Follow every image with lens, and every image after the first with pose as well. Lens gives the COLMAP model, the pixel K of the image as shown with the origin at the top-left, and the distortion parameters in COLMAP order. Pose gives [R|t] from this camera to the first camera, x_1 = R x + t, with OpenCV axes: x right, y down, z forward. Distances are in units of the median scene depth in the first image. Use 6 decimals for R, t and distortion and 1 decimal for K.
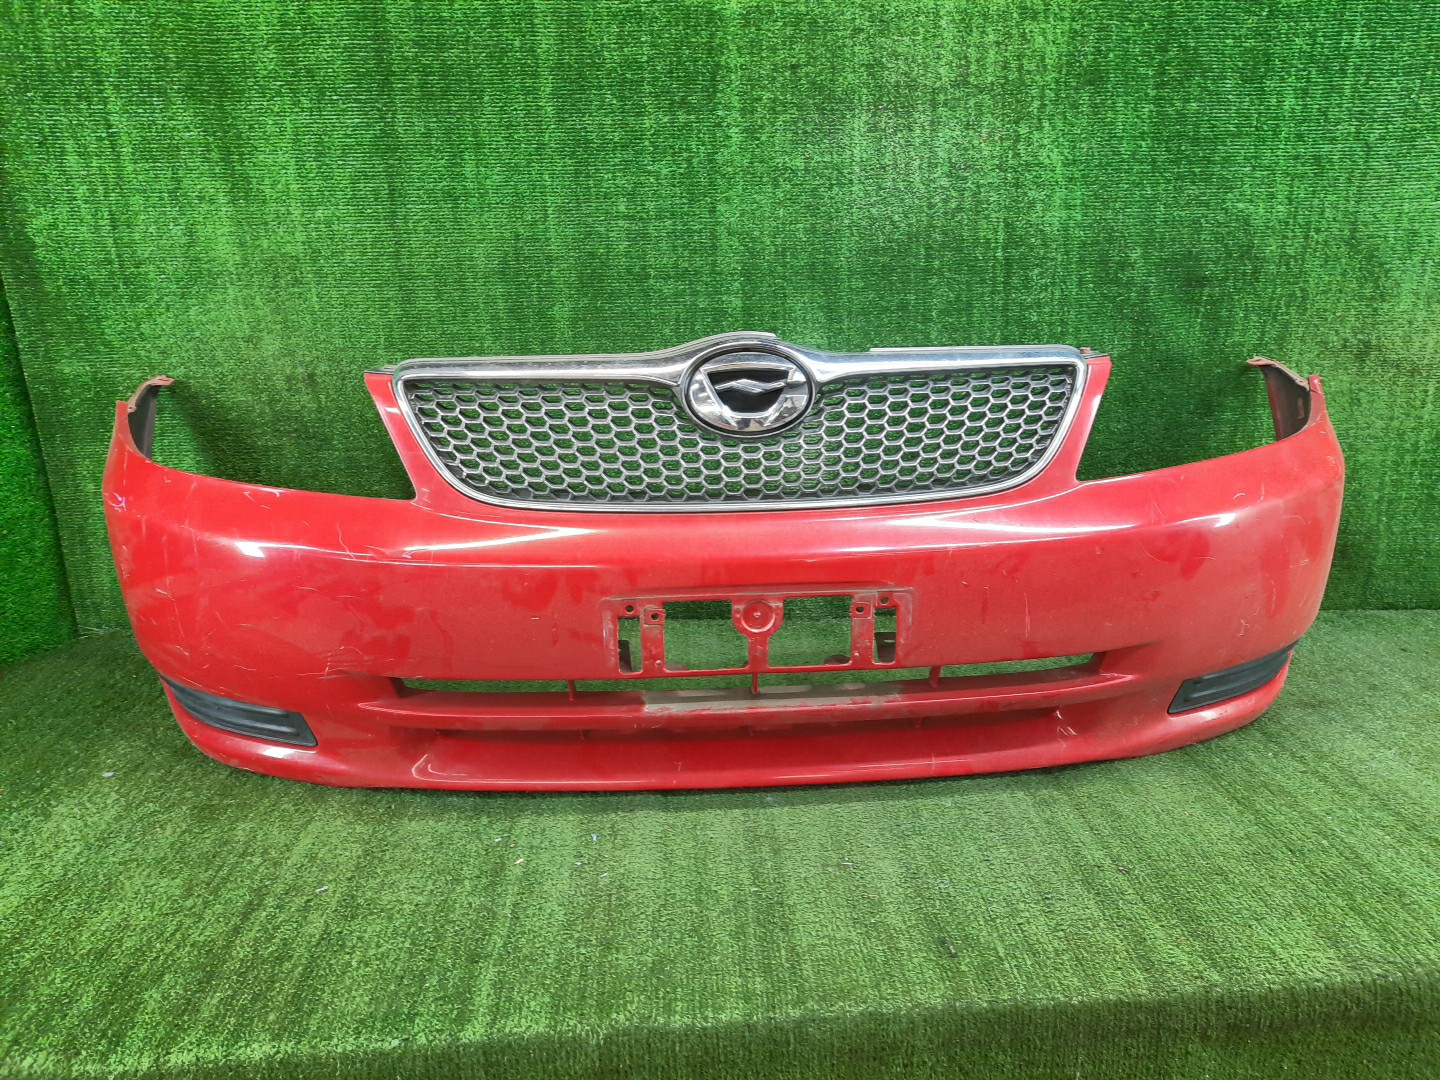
lens RADIAL K [[1038.7, 0, 720.0], [0, 1038.7, 540.0], [0, 0, 1]] dist [0.006039, -0.000745]
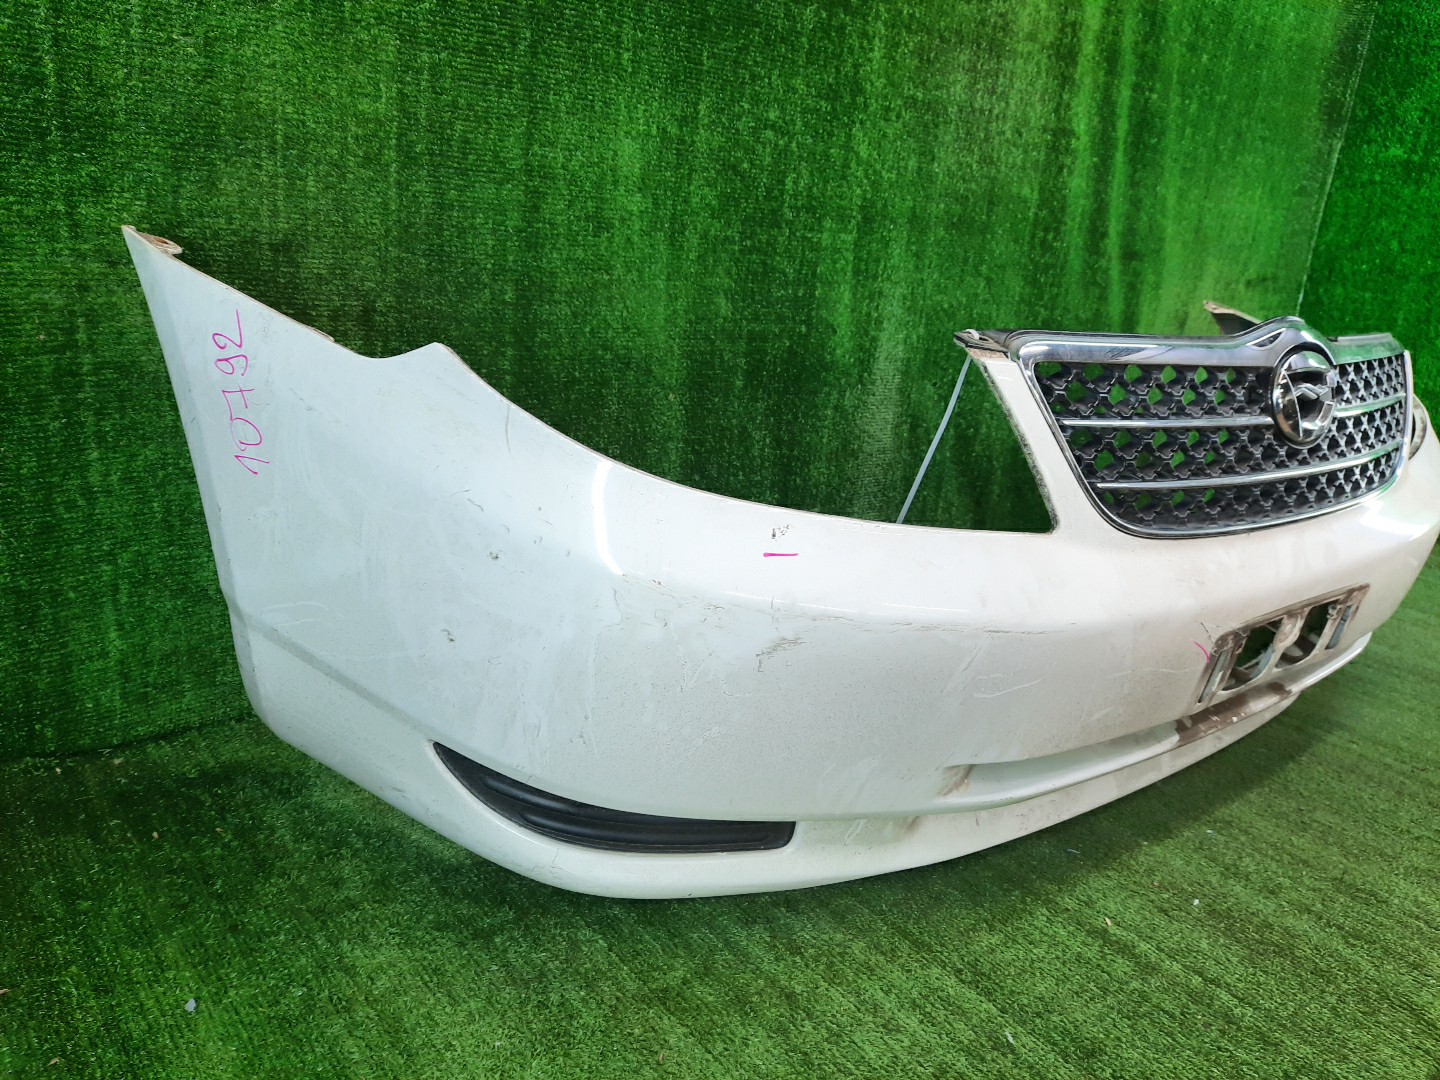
lens RADIAL K [[1030.5, 0, 720.6], [0, 1030.5, 544.3], [0, 0, 1]] dist [0.009037, -0.001508]
pose [[0.805618, -0.096354, 0.584548, -0.761738], [0.052273, 0.994398, 0.091870, -0.075947], [-0.590125, -0.043456, 0.806141, 0.435619]]
